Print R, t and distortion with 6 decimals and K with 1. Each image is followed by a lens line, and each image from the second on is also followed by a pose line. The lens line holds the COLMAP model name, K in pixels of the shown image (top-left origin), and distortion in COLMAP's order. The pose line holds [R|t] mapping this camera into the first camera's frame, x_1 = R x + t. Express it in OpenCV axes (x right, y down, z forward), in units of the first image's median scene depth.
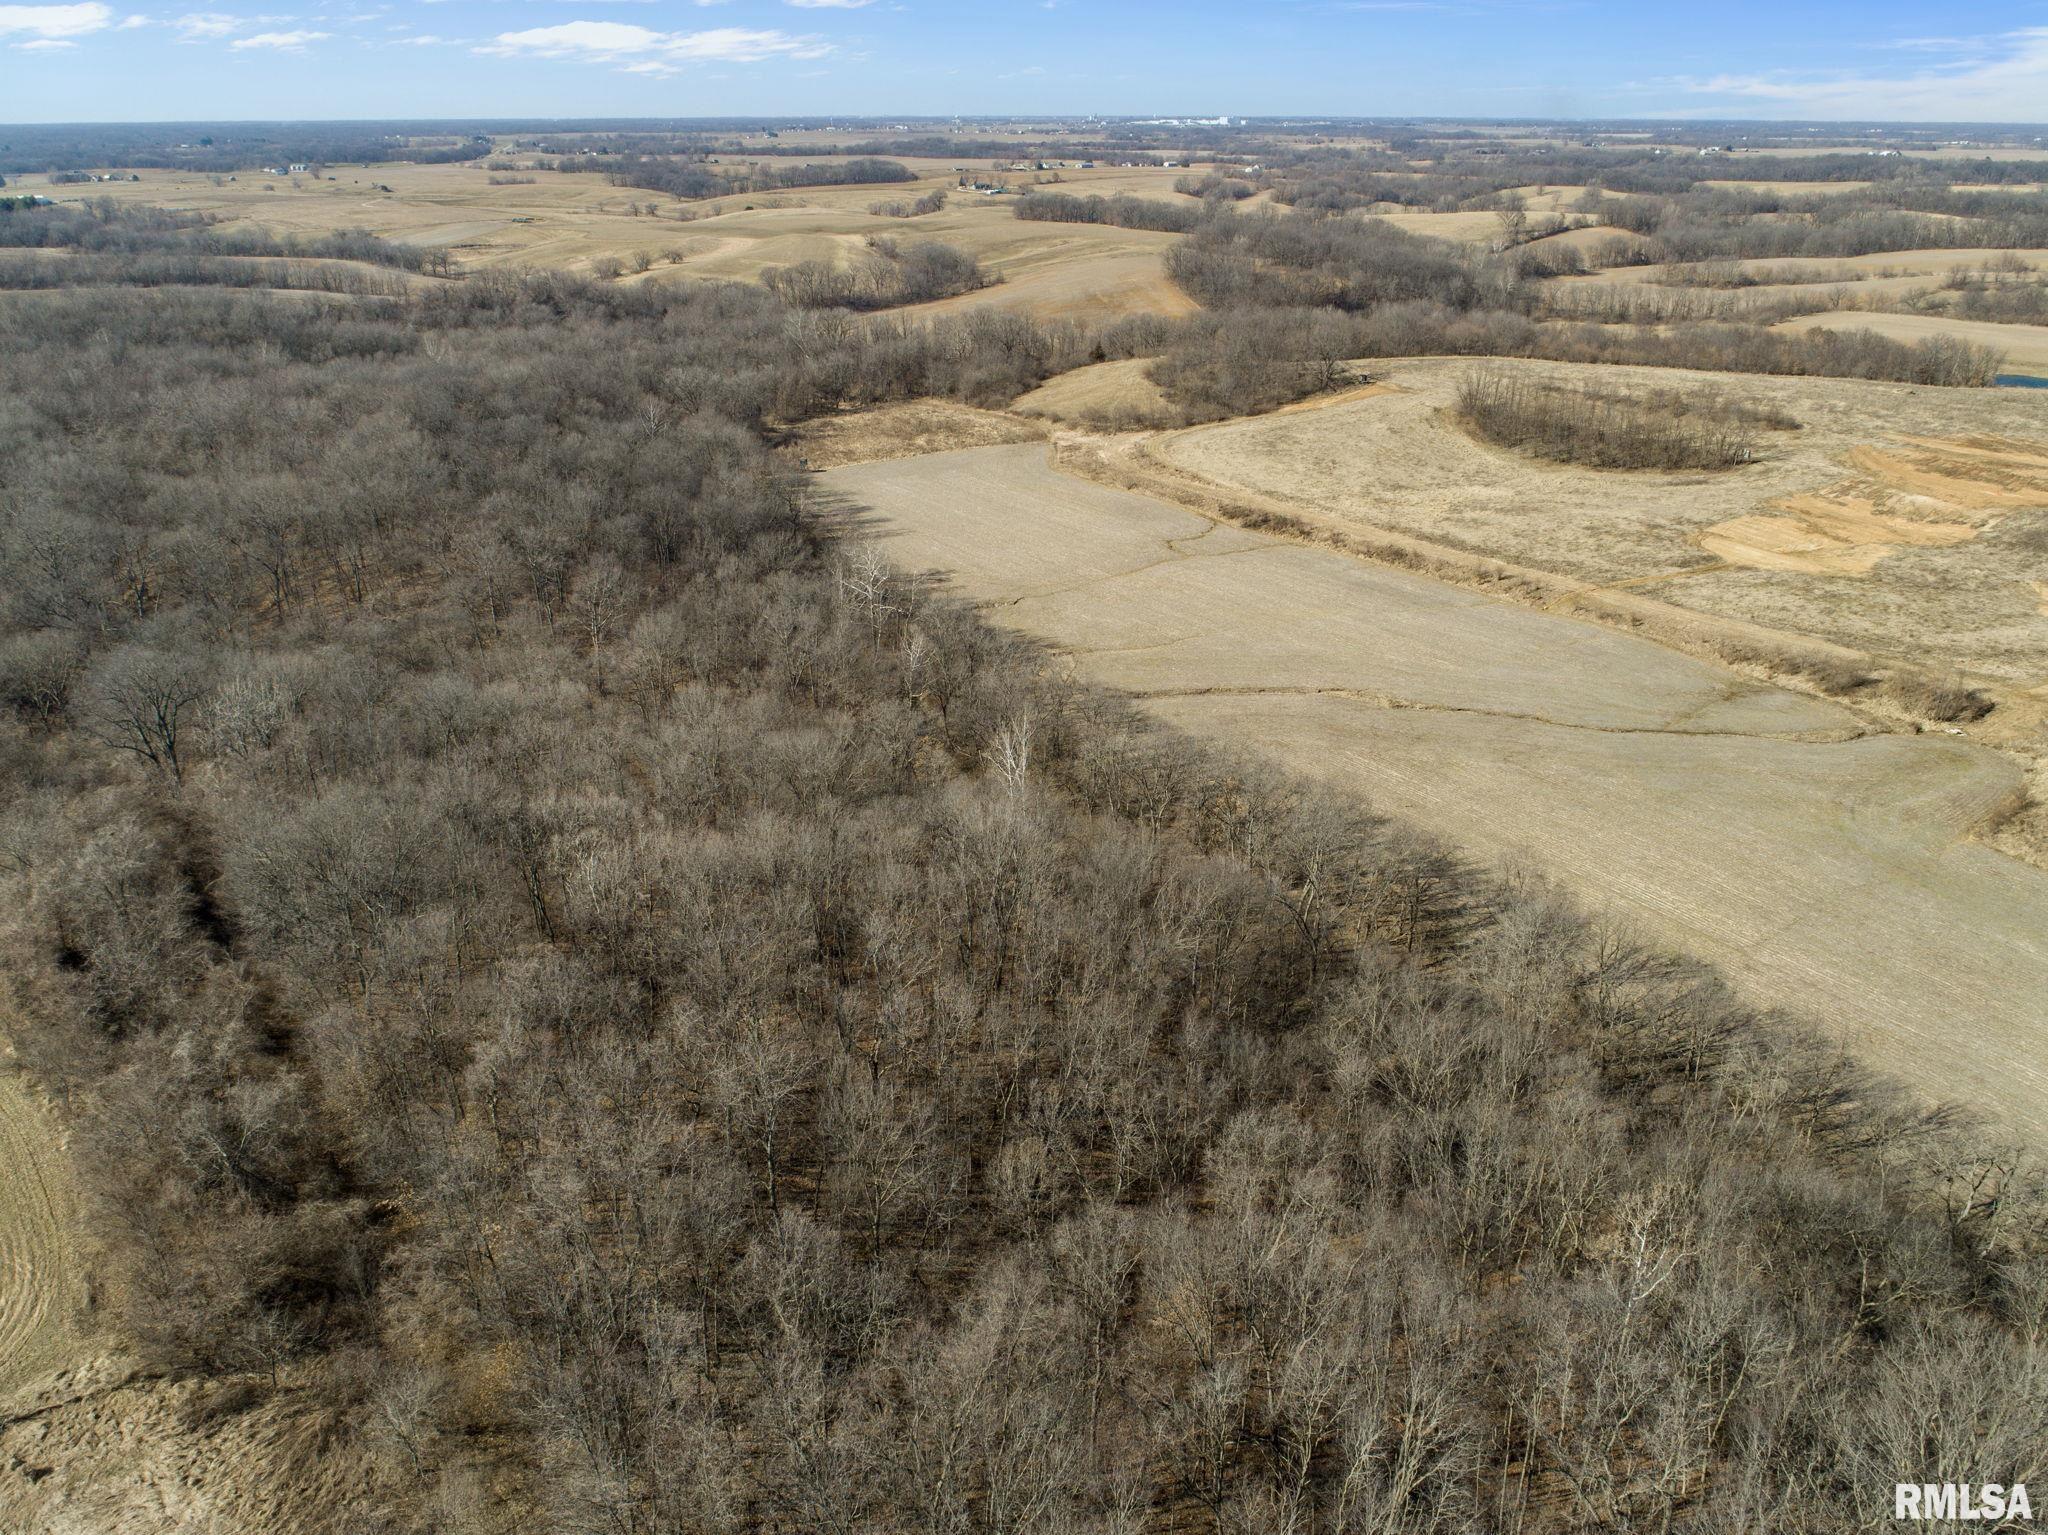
lens RADIAL K [[1542.2, 0, 1024.0], [0, 1542.2, 767.5], [0, 0, 1]] dist [-0.025552, 0.012037]
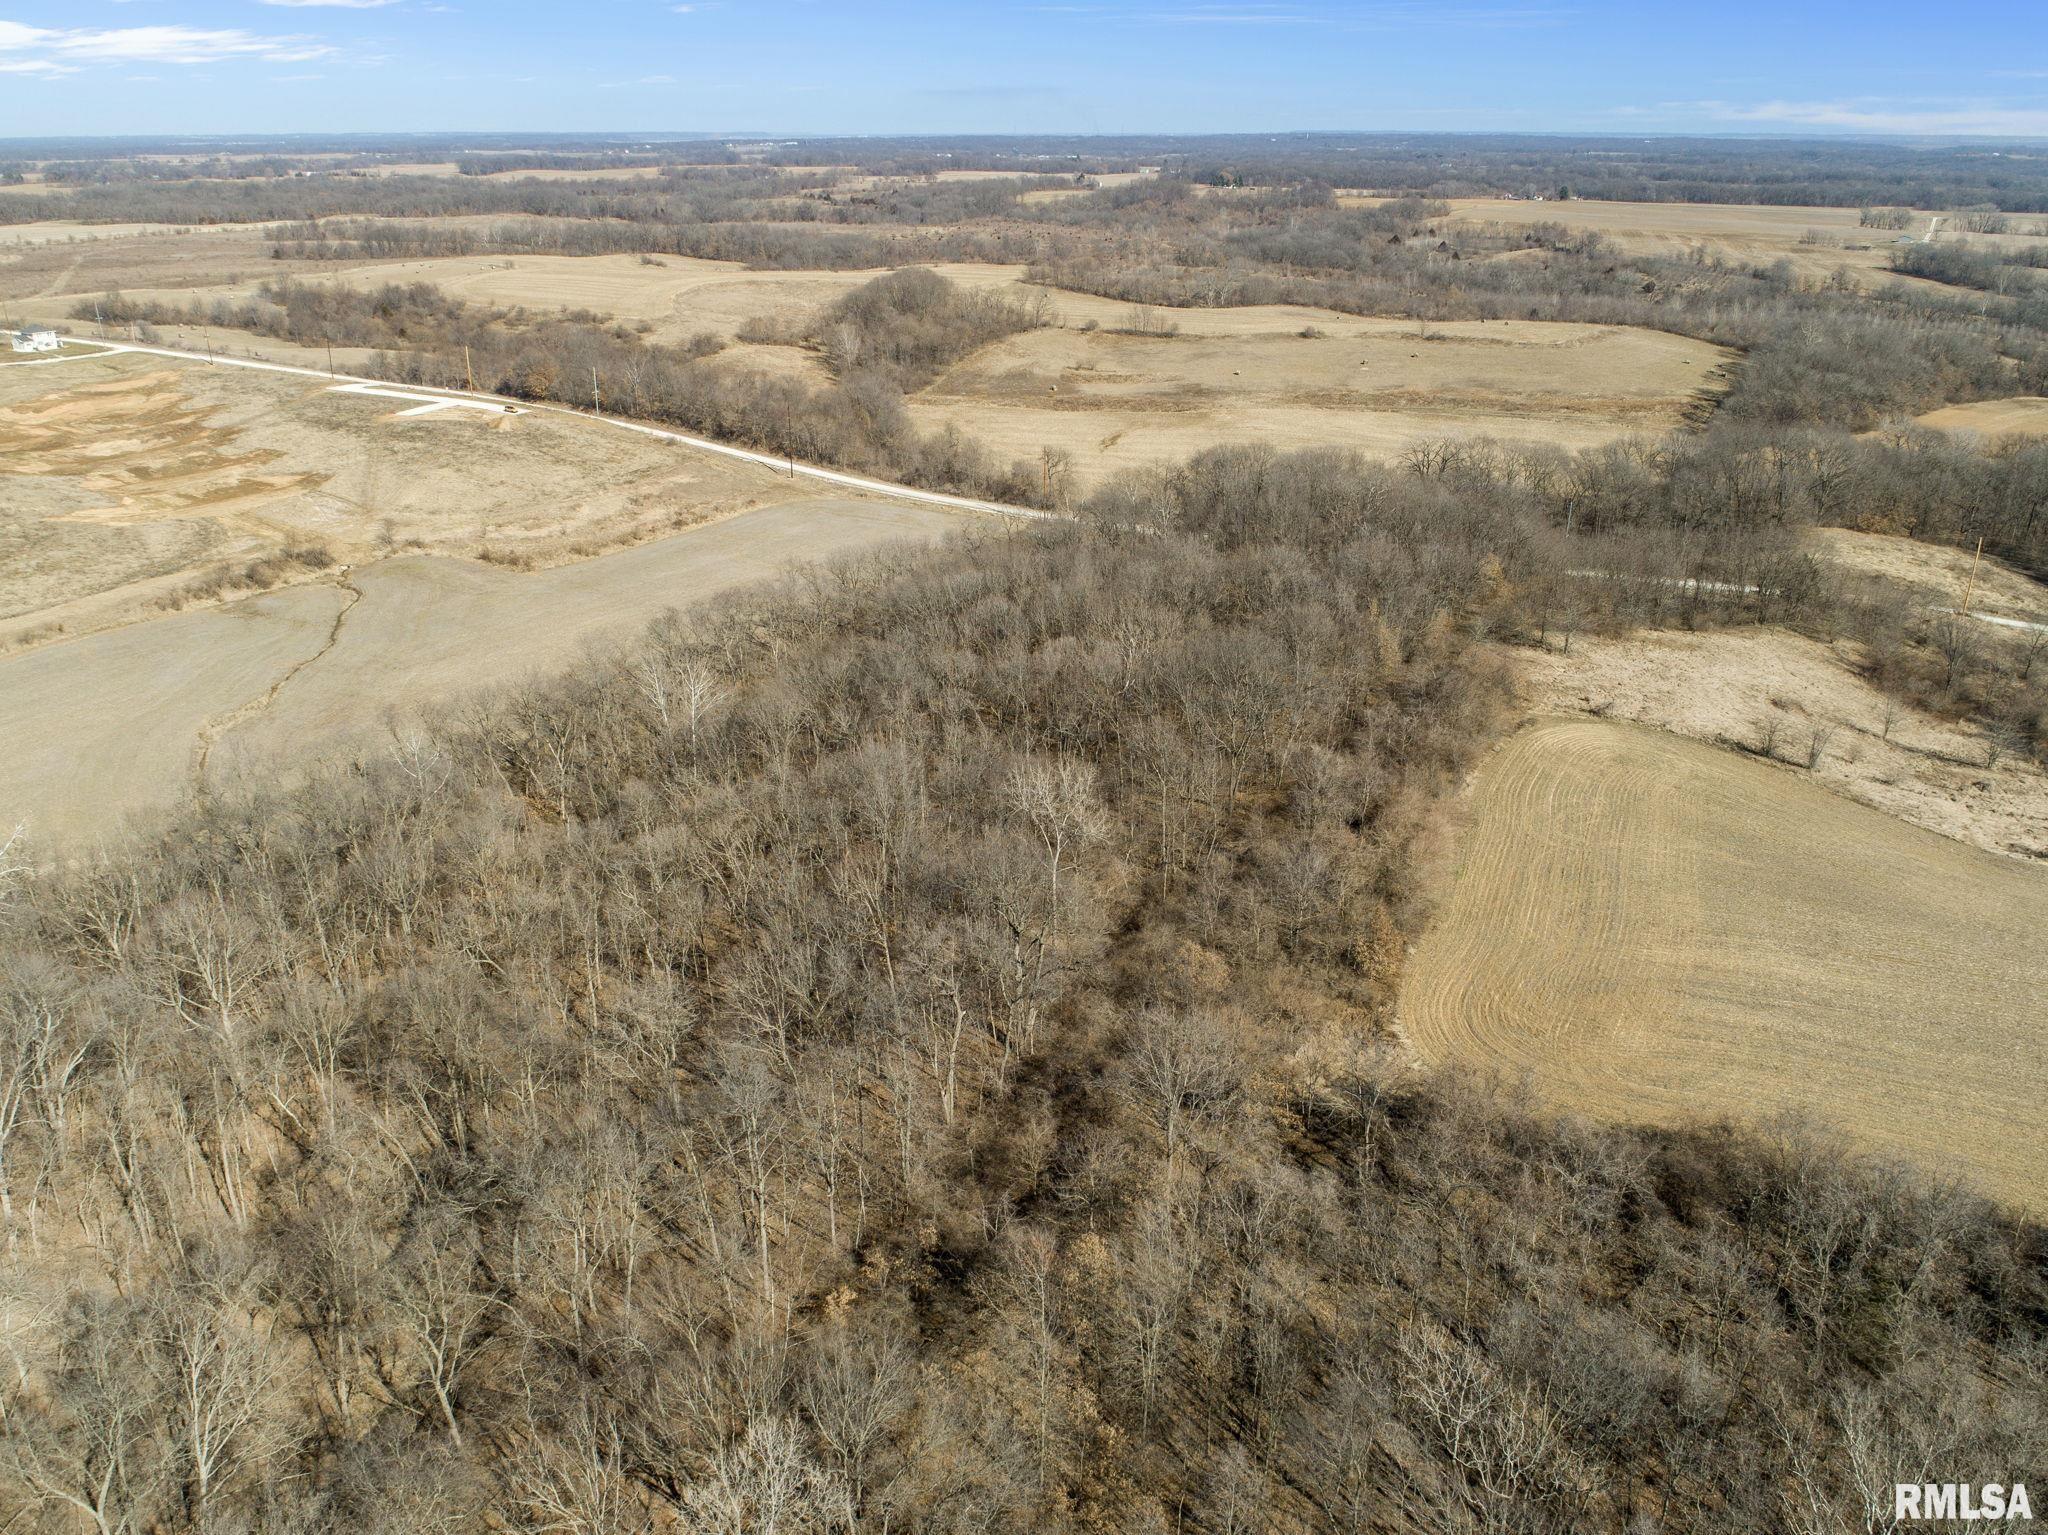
lens RADIAL K [[1542.2, 0, 1024.0], [0, 1542.2, 767.5], [0, 0, 1]] dist [-0.025552, 0.012037]
pose [[-0.374218, -0.361377, 0.854030, -0.647408], [0.368993, 0.786873, 0.494646, -0.253177], [-0.850767, 0.500237, -0.161117, 0.589233]]
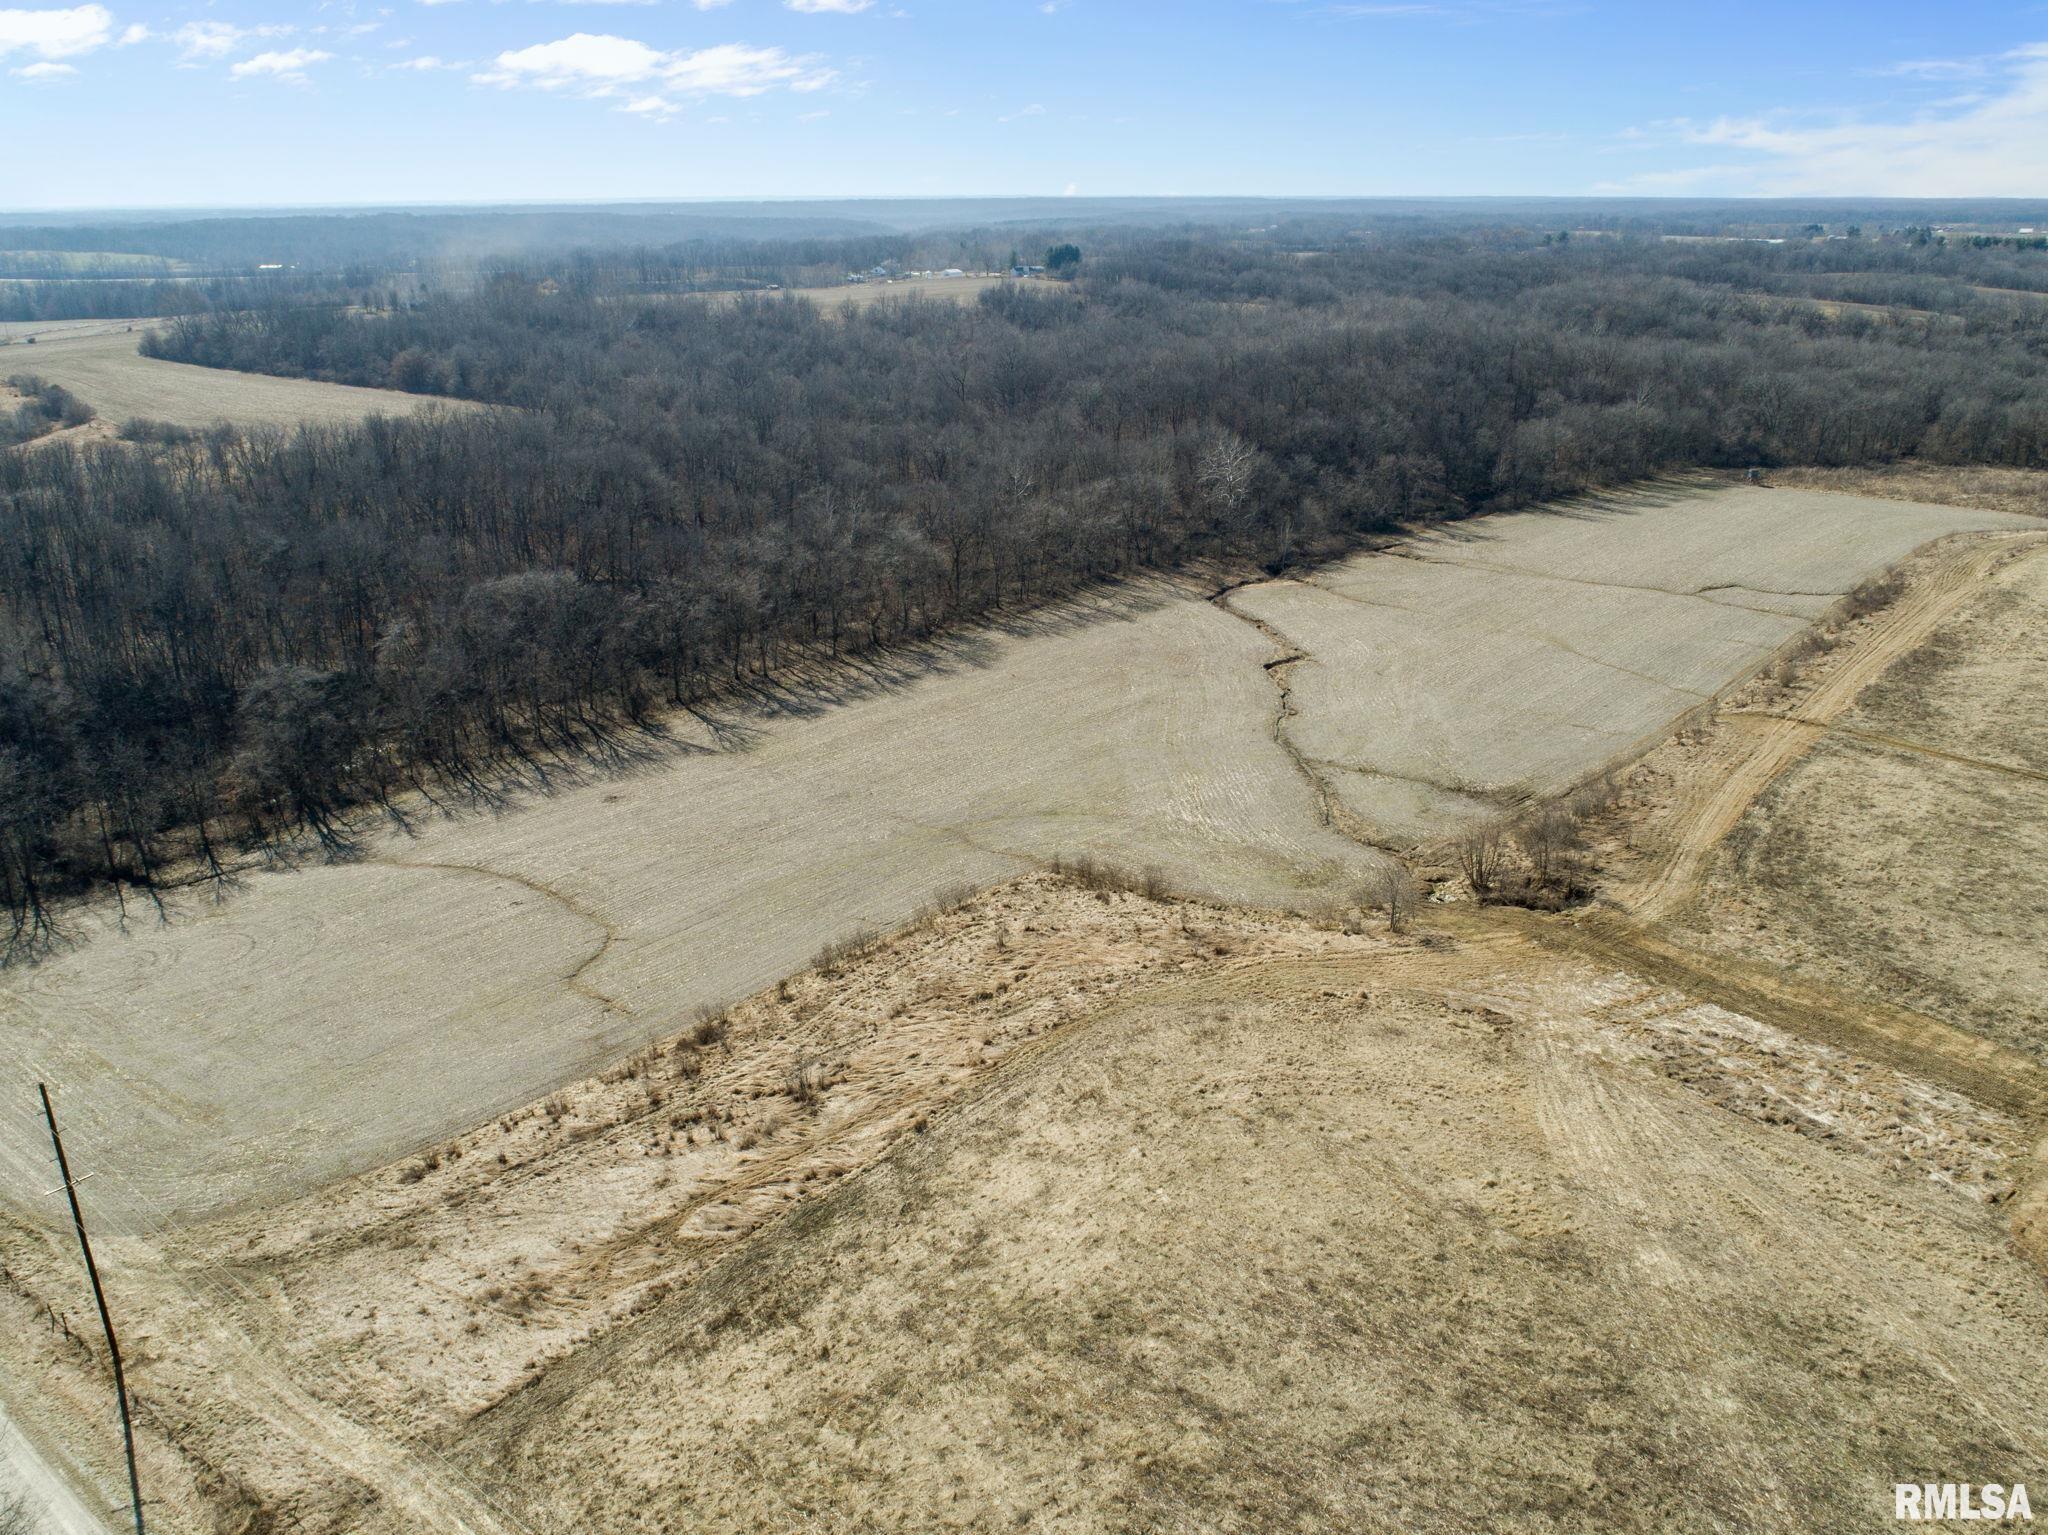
lens RADIAL K [[1542.2, 0, 1024.0], [0, 1542.2, 767.5], [0, 0, 1]] dist [-0.025552, 0.012037]
pose [[0.210378, 0.334200, -0.918723, 0.848443], [-0.388348, 0.890996, 0.235186, -0.114728], [0.897177, 0.307306, 0.317232, 0.468764]]
